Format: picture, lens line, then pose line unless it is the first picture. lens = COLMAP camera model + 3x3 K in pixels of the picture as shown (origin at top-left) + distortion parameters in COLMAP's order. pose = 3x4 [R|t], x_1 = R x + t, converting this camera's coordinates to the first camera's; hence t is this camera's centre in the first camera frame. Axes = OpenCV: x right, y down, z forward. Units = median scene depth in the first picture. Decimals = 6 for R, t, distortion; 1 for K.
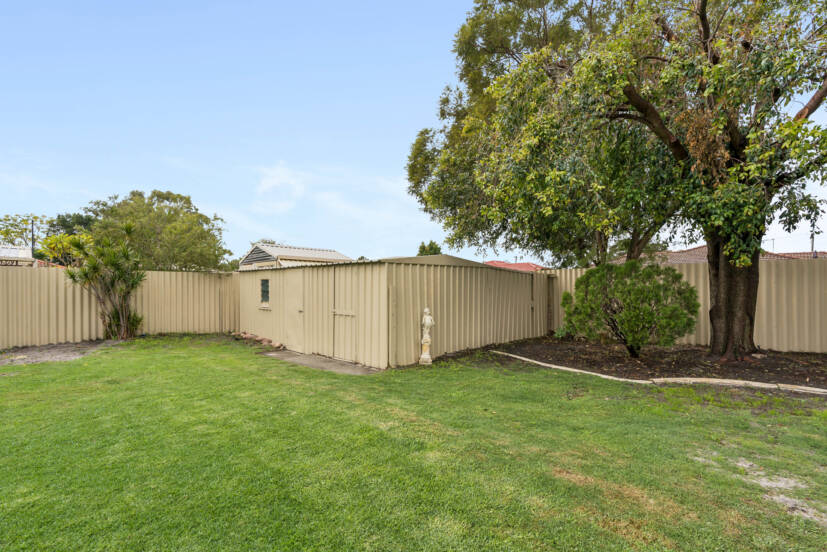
lens RADIAL K [[375.5, 0, 413.5], [0, 375.5, 287.5], [0, 0, 1]] dist [-0.001823, -0.000037]
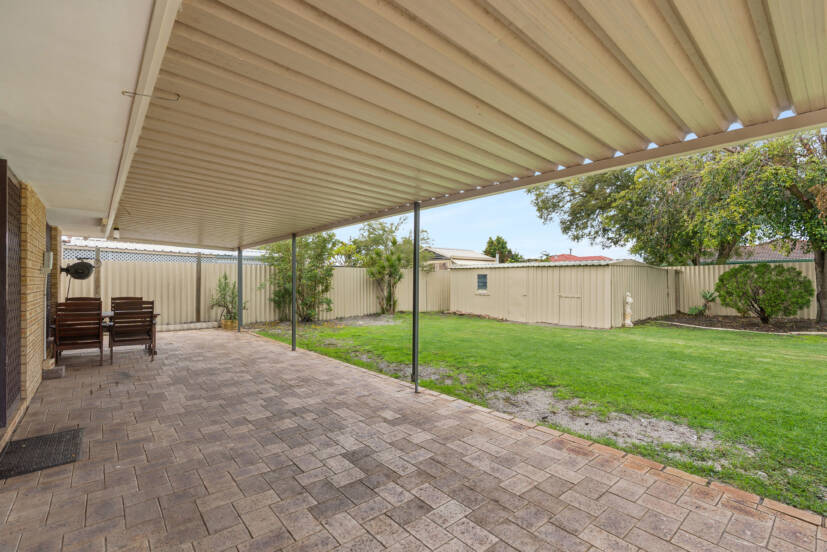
lens RADIAL K [[371.6, 0, 415.1], [0, 371.6, 276.8], [0, 0, 1]] dist [-0.000656, 0.000505]
pose [[0.996353, -0.003315, -0.085268, -0.533793], [0.002835, 0.999979, -0.005749, -0.005070], [0.085285, 0.005486, 0.996341, -0.490192]]
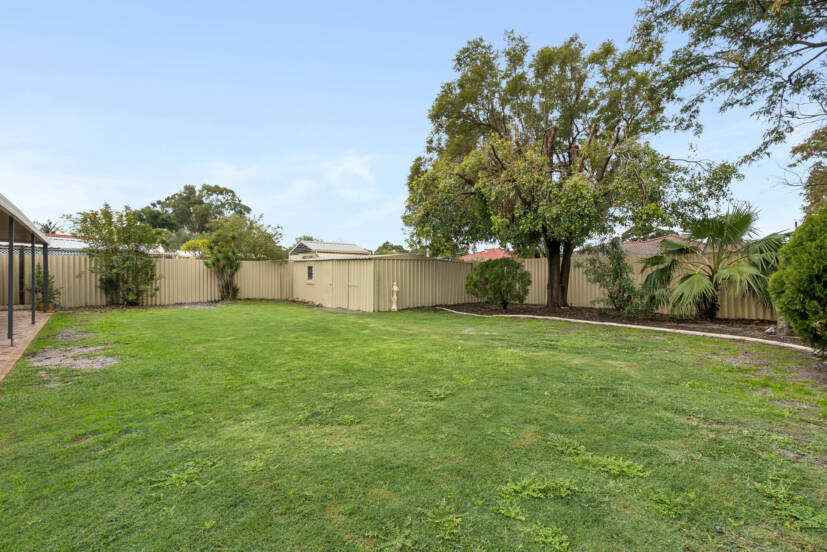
lens RADIAL K [[372.6, 0, 414.3], [0, 372.6, 272.8], [0, 0, 1]] dist [-0.002906, 0.000253]
pose [[0.997559, 0.005520, -0.069610, 0.190268], [-0.005187, 0.999974, 0.004959, -0.002759], [0.069635, -0.004586, 0.997562, -0.643071]]
